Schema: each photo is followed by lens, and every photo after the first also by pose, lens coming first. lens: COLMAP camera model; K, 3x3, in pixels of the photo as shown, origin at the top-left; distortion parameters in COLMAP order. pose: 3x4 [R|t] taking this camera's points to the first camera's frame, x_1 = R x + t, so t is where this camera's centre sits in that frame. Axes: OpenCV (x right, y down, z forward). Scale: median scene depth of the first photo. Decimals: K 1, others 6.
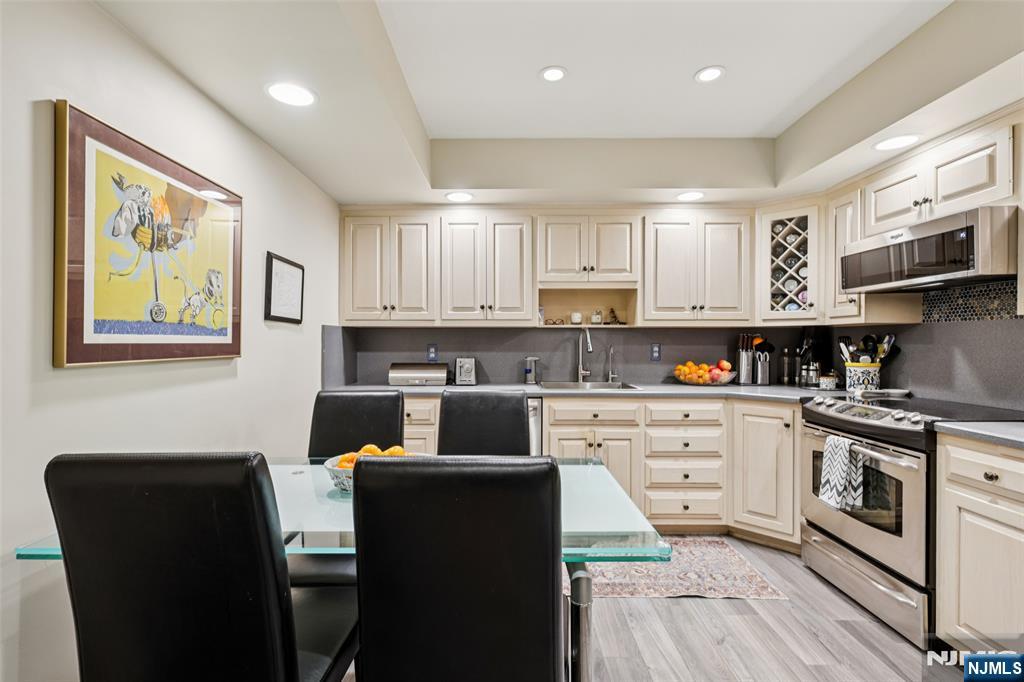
lens RADIAL K [[477.5, 0, 509.4], [0, 477.5, 345.6], [0, 0, 1]] dist [0.003882, -0.001366]
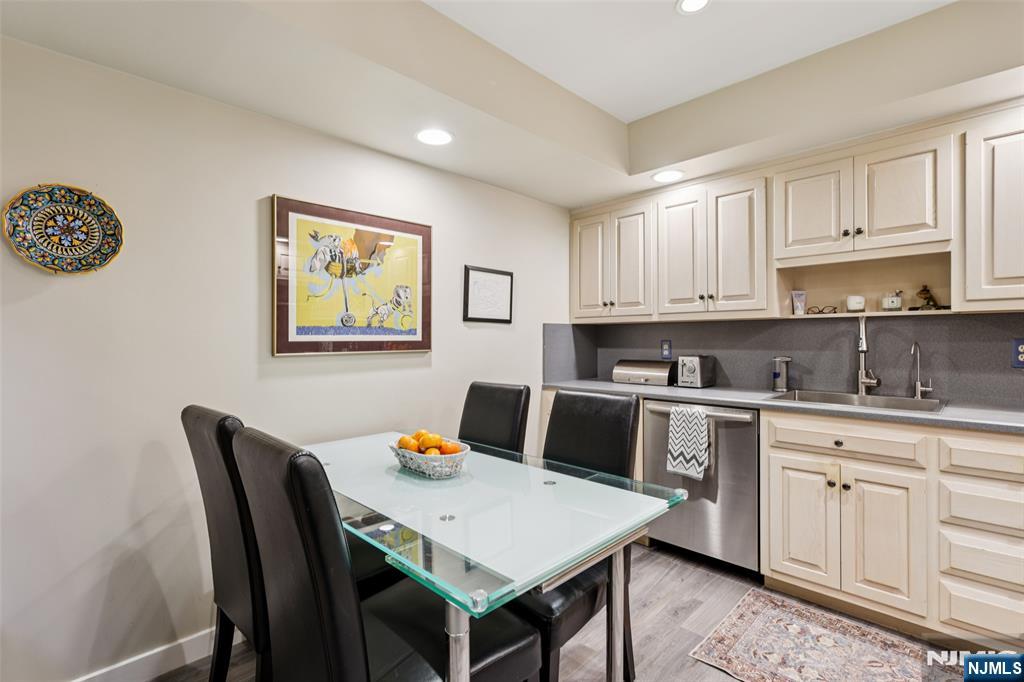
lens RADIAL K [[477.5, 0, 509.2], [0, 477.5, 337.2], [0, 0, 1]] dist [0.003882, -0.001366]
pose [[0.709369, -0.005988, -0.704812, 0.329523], [0.000276, 0.999966, -0.008218, -0.002233], [0.704837, 0.005635, 0.709347, 0.165274]]
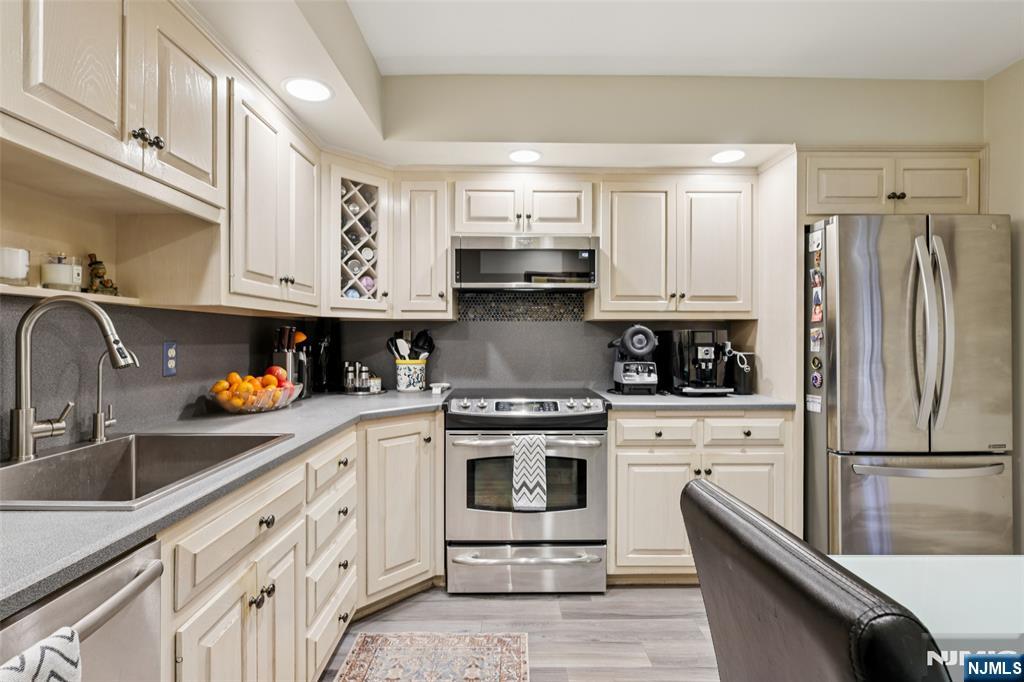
lens RADIAL K [[477.5, 0, 506.1], [0, 477.5, 342.3], [0, 0, 1]] dist [0.003882, -0.001366]
pose [[0.001590, -0.010147, 0.999947, -0.219031], [0.006269, 0.999929, 0.010137, -0.007646], [-0.999979, 0.006253, 0.001653, 0.795936]]
